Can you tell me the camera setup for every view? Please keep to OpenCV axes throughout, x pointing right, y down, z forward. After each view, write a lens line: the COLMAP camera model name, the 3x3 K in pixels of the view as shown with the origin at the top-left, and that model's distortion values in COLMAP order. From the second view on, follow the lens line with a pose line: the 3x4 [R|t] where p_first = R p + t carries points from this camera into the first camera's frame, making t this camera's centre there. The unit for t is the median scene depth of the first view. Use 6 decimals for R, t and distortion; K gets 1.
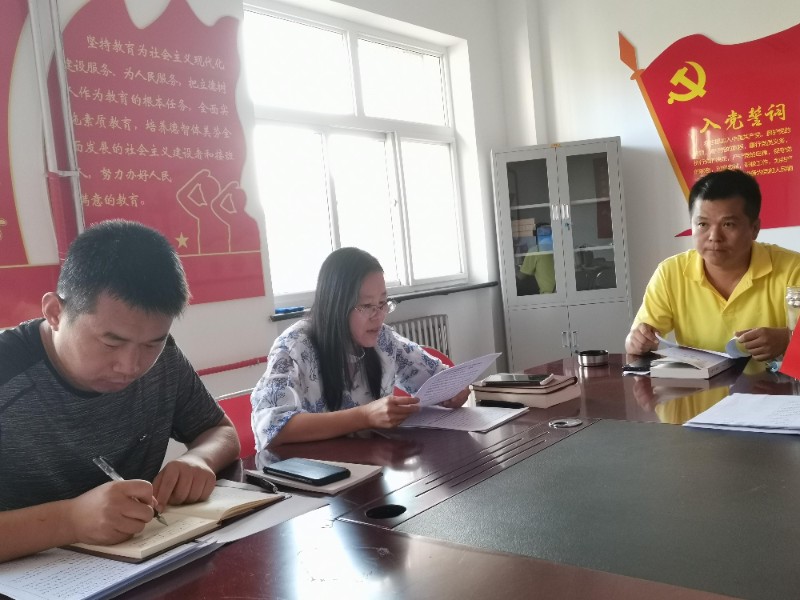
lens RADIAL K [[801.7, 0, 399.7], [0, 801.7, 297.3], [0, 0, 1]] dist [0.012245, 0.000000]
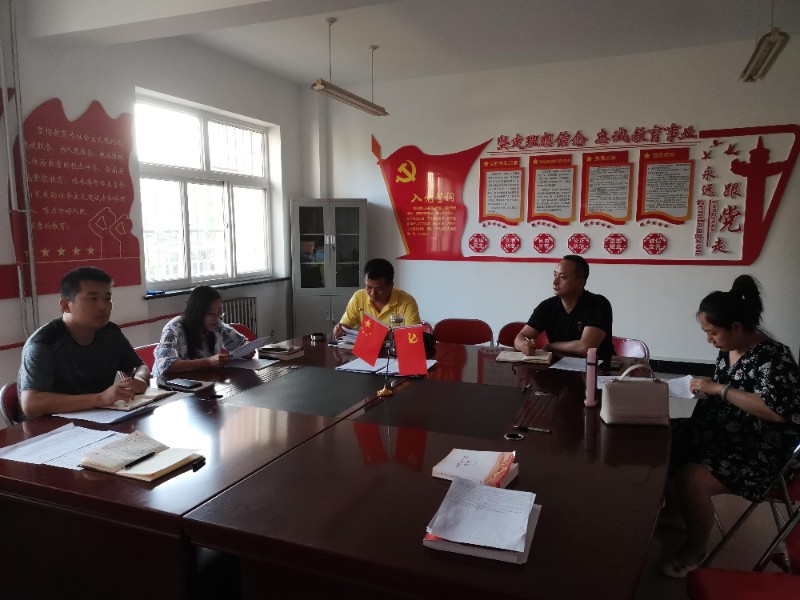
lens RADIAL K [[602.1, 0, 401.4], [0, 602.1, 297.5], [0, 0, 1]] dist [0.045326, -0.029794]
pose [[0.958248, 0.058195, 0.279953, -0.003093], [-0.071613, 0.996711, 0.037932, -0.069733], [-0.276825, -0.056396, 0.959264, -0.400246]]
